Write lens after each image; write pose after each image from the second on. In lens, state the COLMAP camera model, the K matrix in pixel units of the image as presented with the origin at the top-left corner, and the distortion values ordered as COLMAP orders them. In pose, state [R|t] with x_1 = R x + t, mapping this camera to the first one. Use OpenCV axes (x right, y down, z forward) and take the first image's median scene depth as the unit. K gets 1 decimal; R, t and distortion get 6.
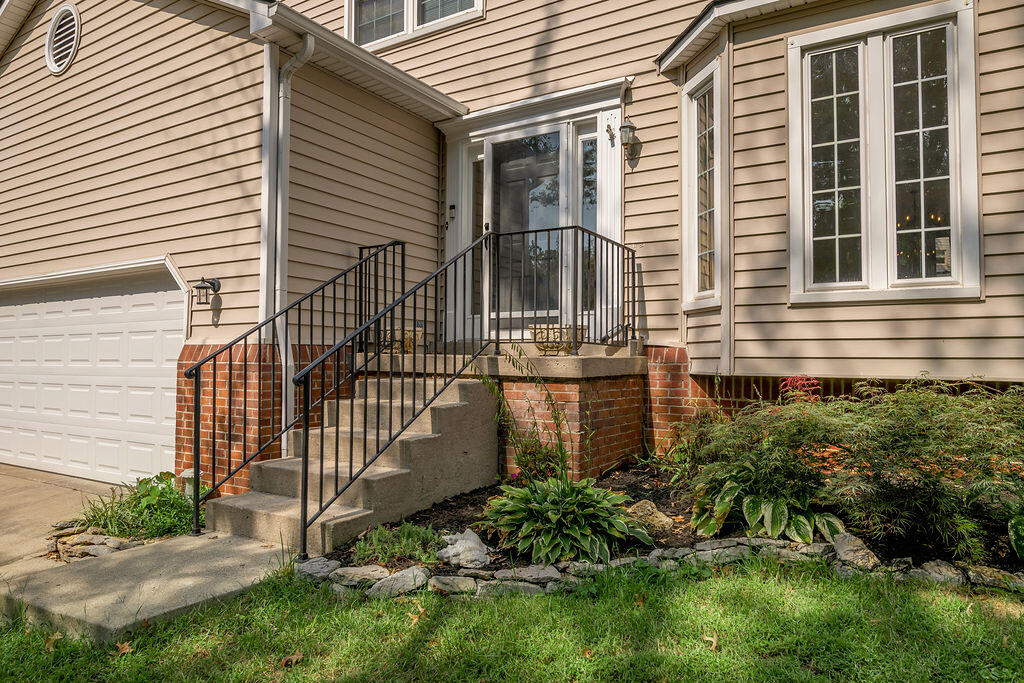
lens RADIAL K [[650.1, 0, 513.5], [0, 650.1, 342.2], [0, 0, 1]] dist [-0.007076, 0.000838]
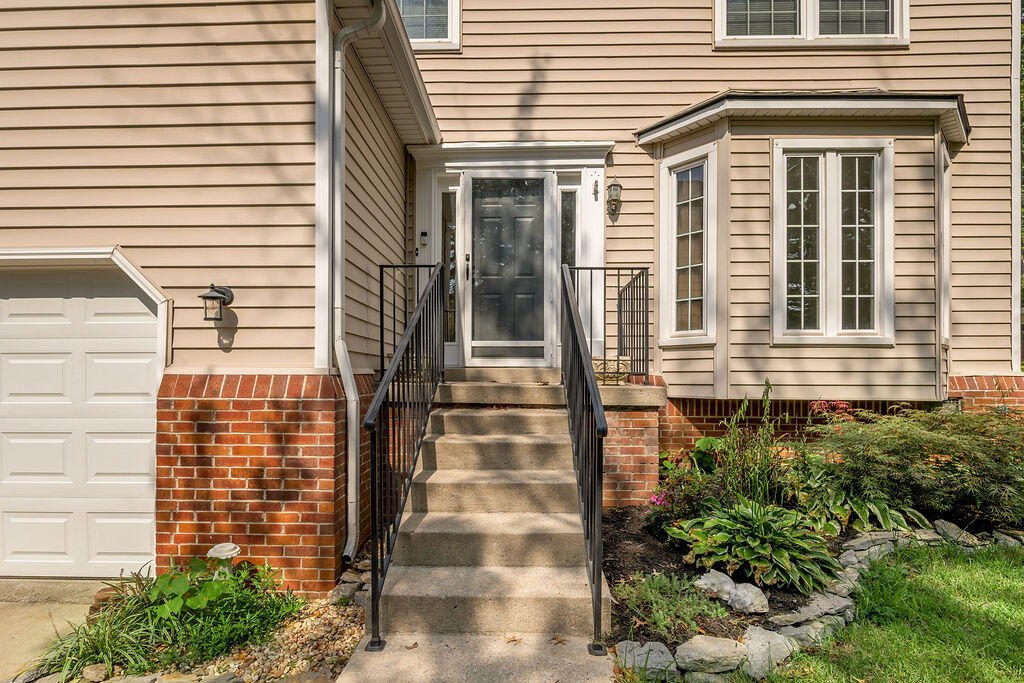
lens RADIAL K [[497.5, 0, 508.2], [0, 497.5, 375.0], [0, 0, 1]] dist [0.000062, -0.000401]
pose [[0.866963, -0.003540, 0.498360, -0.481223], [-0.010528, 0.999622, 0.025415, -0.014673], [-0.498261, -0.027281, 0.866598, 0.346896]]
